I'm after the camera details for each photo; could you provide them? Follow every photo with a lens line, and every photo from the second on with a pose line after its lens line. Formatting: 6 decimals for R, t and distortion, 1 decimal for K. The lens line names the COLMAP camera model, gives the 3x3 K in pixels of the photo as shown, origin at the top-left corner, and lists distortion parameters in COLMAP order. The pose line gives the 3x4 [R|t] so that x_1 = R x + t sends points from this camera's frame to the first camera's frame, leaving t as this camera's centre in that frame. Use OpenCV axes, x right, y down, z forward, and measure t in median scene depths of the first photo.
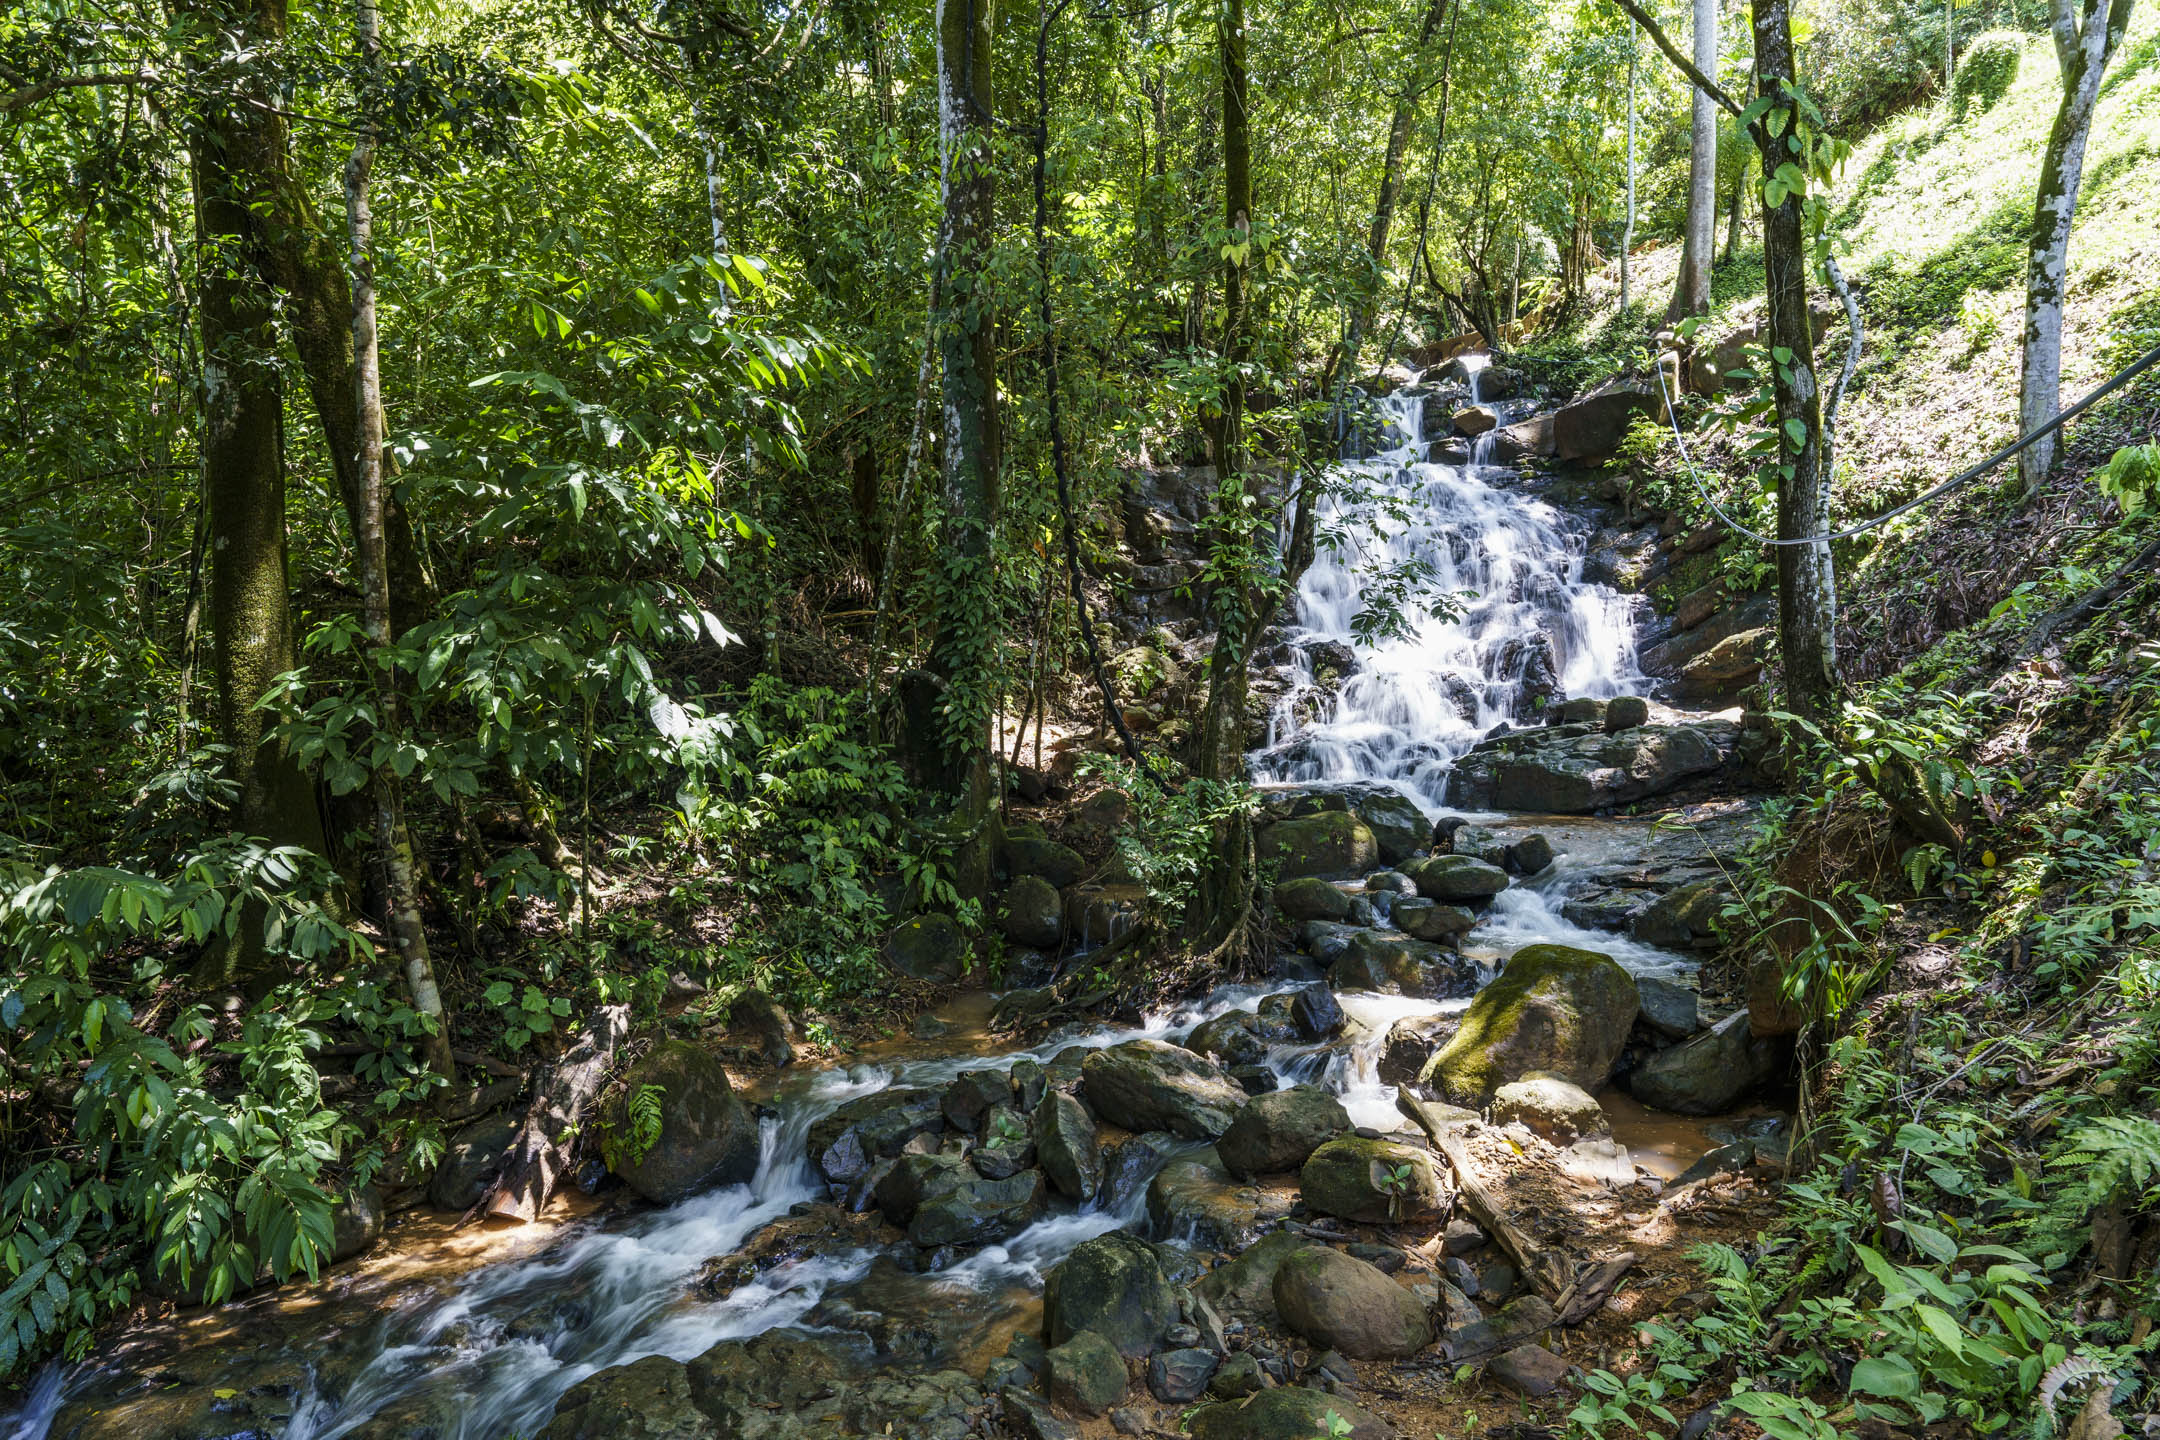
lens RADIAL K [[1245.2, 0, 1082.3], [0, 1245.2, 719.0], [0, 0, 1]] dist [-0.007720, 0.001844]
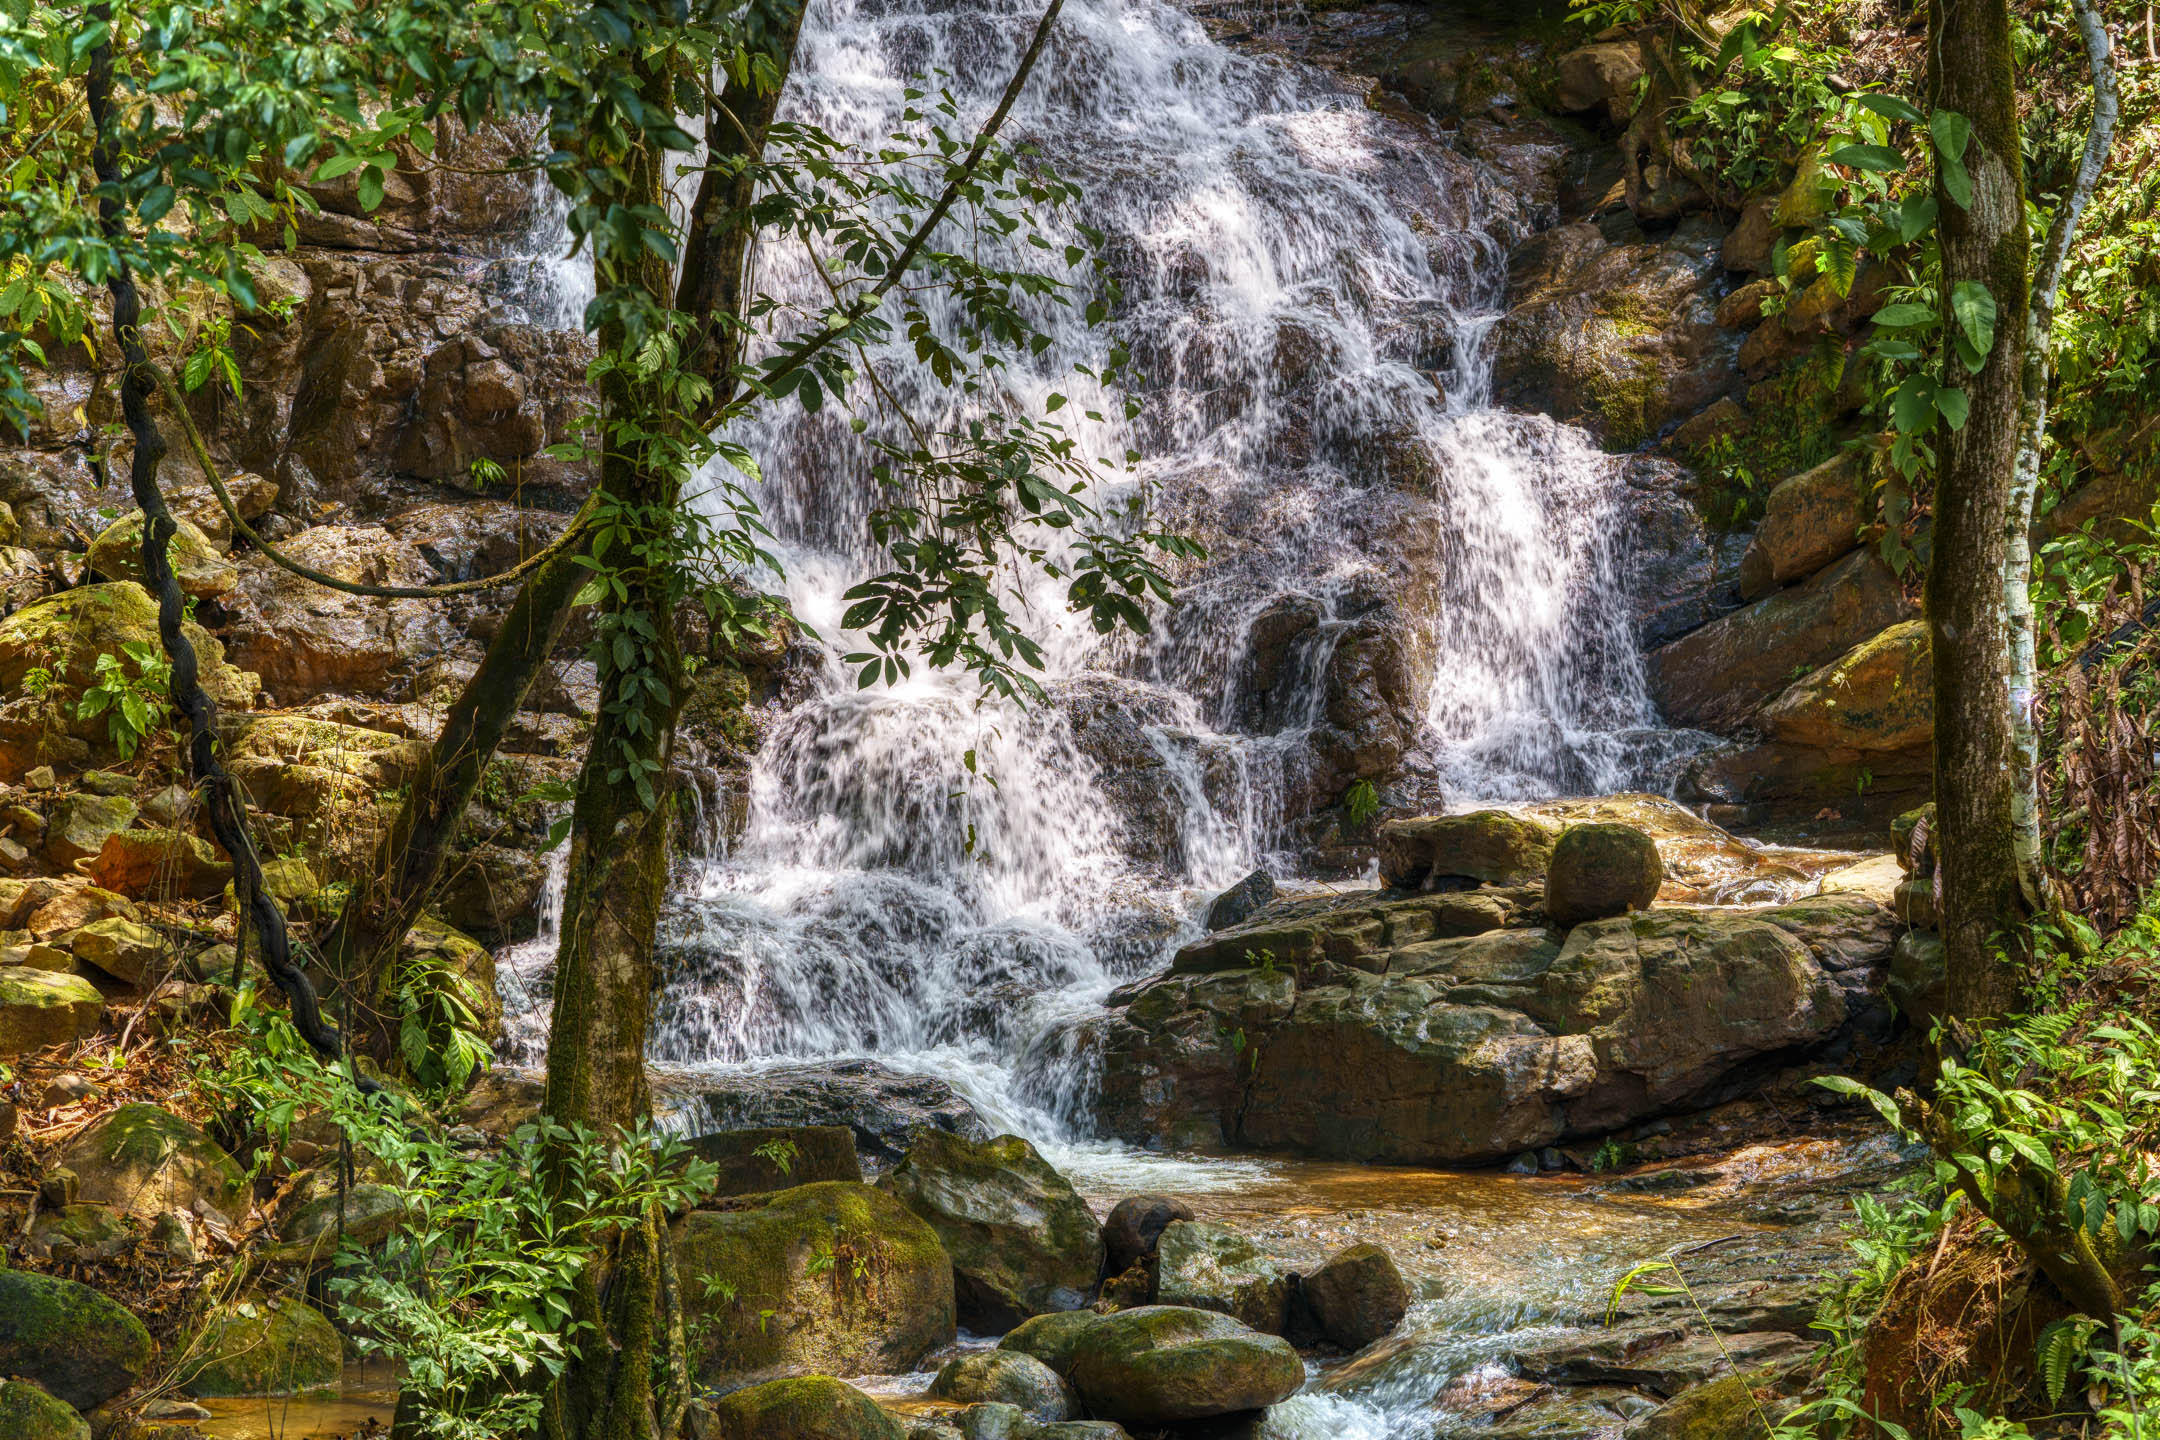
lens RADIAL K [[5591.1, 0, 1077.0], [0, 5591.1, 727.5], [0, 0, 1]] dist [0.027346, 0.000000]
pose [[0.951309, 0.016752, 0.307782, -0.241861], [-0.023725, 0.999539, 0.018929, -0.093584], [-0.307323, -0.025309, 0.951269, -0.579631]]
